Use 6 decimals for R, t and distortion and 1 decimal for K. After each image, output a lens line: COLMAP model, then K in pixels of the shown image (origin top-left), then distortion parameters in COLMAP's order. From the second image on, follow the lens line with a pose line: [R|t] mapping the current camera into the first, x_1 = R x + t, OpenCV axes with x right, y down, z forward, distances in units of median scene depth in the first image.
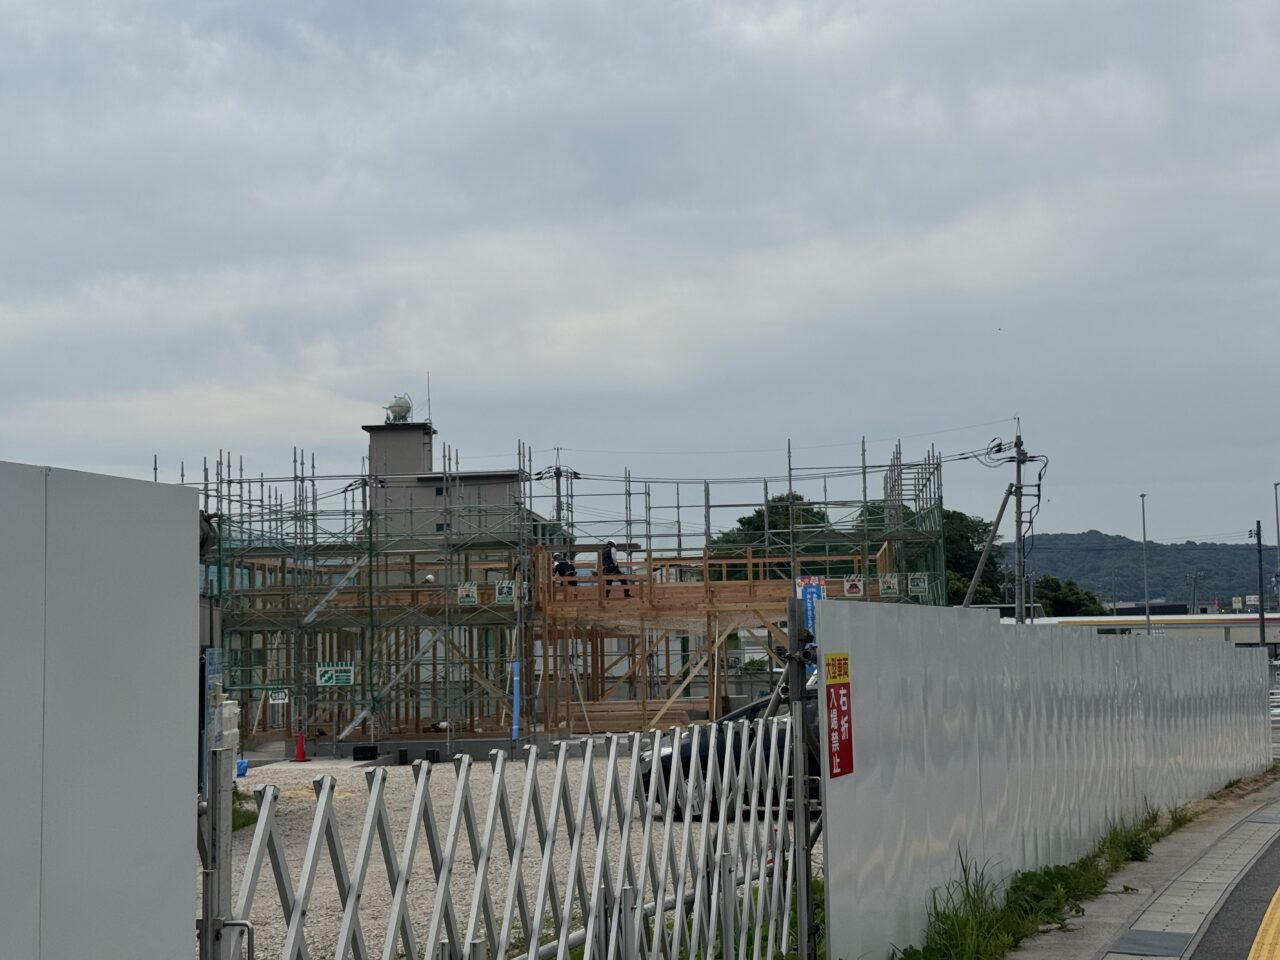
lens RADIAL K [[1798.2, 0, 640.0], [0, 1798.2, 480.0], [0, 0, 1]] dist [0.025762, 0.045566]
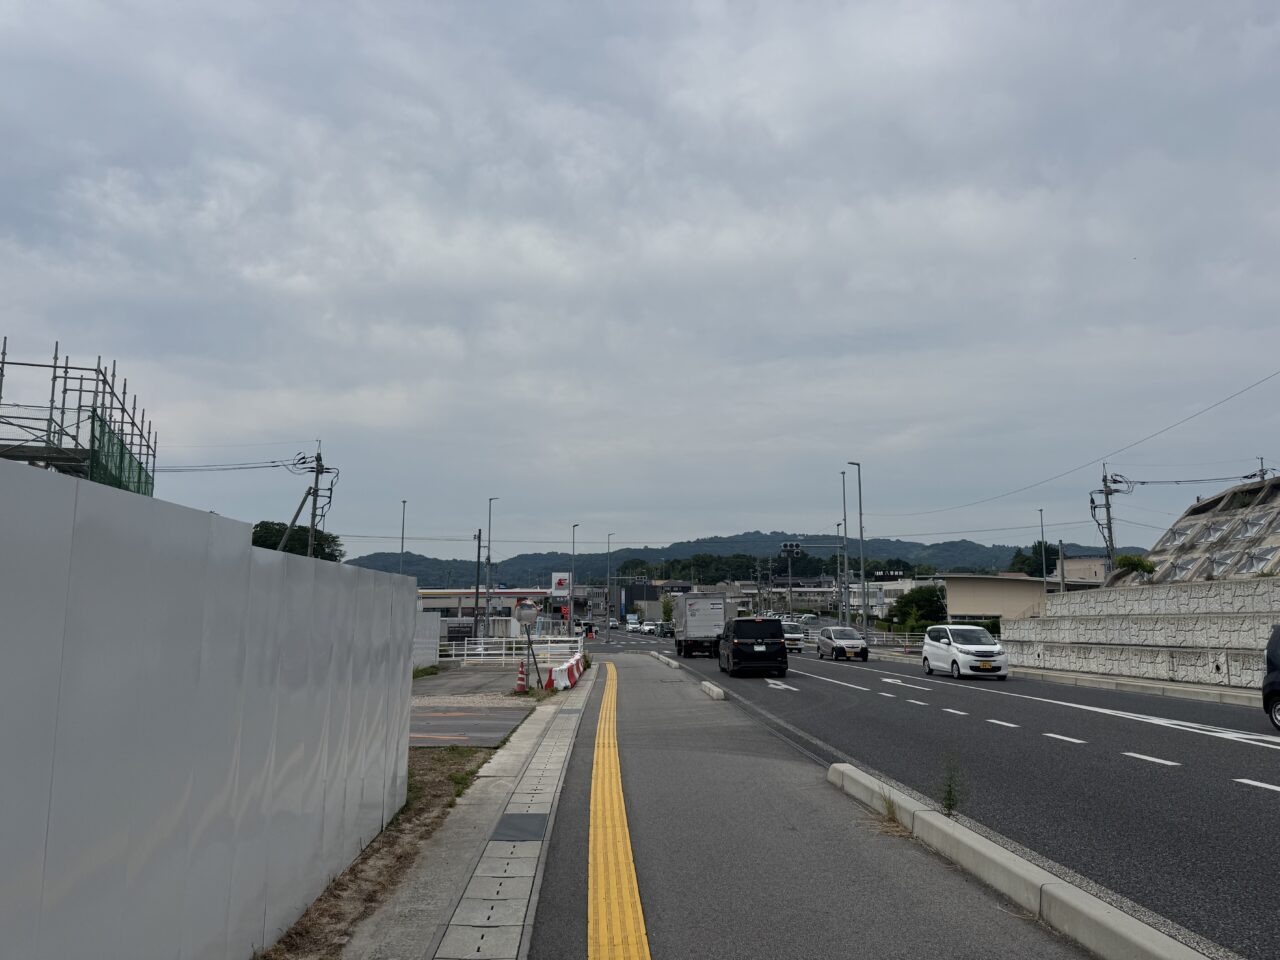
lens RADIAL K [[903.1, 0, 640.0], [0, 903.1, 480.0], [0, 0, 1]] dist [0.000984, 0.000605]
pose [[0.880269, 0.092923, 0.465286, 0.105003], [-0.066941, 0.995149, -0.072098, 0.029957], [-0.469729, 0.032319, 0.882219, 0.264184]]
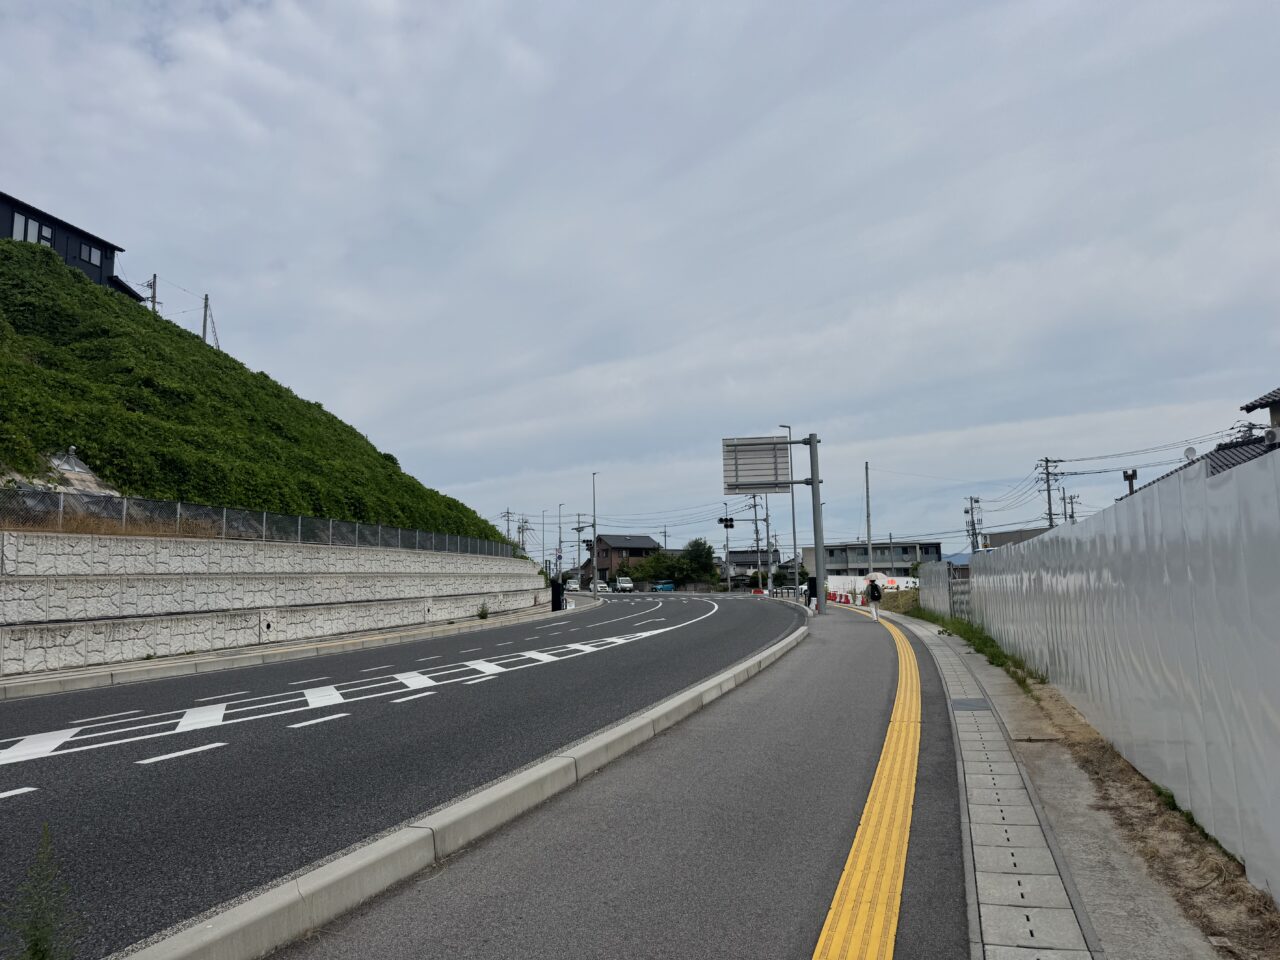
lens RADIAL K [[903.1, 0, 640.0], [0, 903.1, 480.0], [0, 0, 1]] dist [0.000984, 0.000605]
pose [[-0.990835, 0.045576, -0.127153, 0.374823], [0.071670, 0.975306, -0.208904, 0.093869], [0.114492, -0.216102, -0.969635, 0.882252]]
